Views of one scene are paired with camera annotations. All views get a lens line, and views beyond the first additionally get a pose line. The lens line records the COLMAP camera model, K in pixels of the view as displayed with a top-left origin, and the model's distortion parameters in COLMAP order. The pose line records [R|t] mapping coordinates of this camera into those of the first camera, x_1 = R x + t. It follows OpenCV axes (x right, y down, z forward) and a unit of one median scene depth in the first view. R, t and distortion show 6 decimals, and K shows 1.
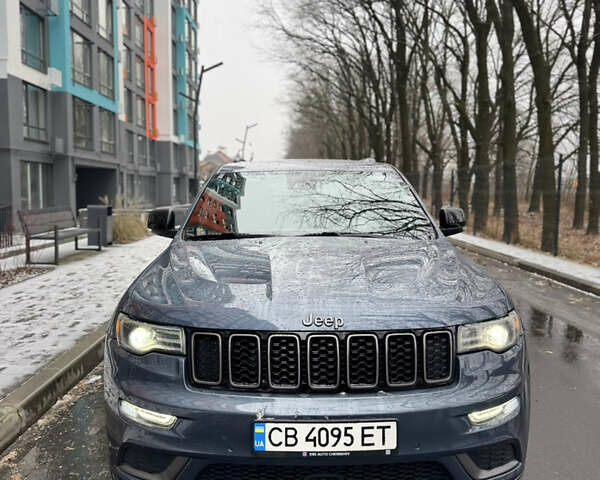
lens RADIAL K [[561.6, 0, 300.0], [0, 561.6, 240.0], [0, 0, 1]] dist [0.140465, -0.264122]
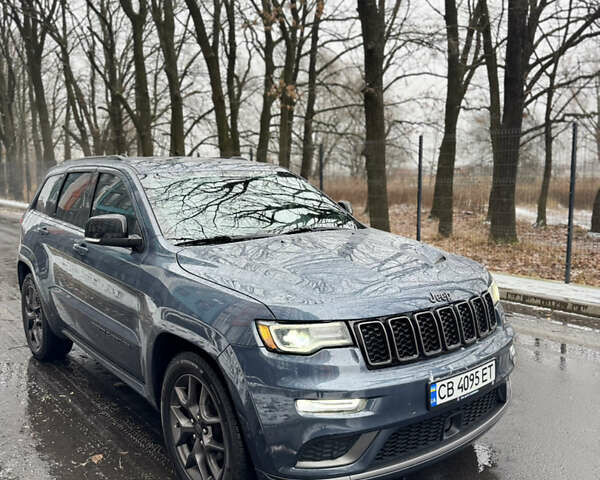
lens RADIAL K [[561.6, 0, 300.0], [0, 561.6, 240.0], [0, 0, 1]] dist [0.140465, -0.264122]
pose [[0.785538, -0.082444, 0.613297, -0.339643], [0.067922, 0.996584, 0.046971, -0.022365], [-0.615074, 0.004759, 0.788455, 0.066250]]
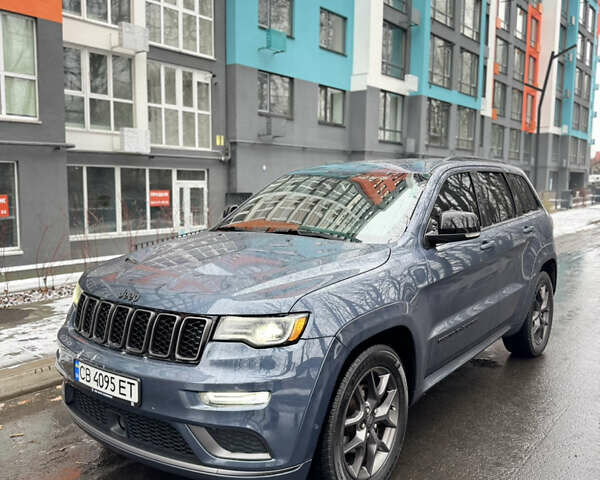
lens RADIAL K [[561.6, 0, 300.0], [0, 561.6, 240.0], [0, 0, 1]] dist [0.140465, -0.264122]
pose [[0.774024, 0.064784, -0.629833, 0.398995], [-0.059054, 0.997802, 0.030059, -0.015402], [0.630396, 0.013928, 0.776149, 0.084252]]
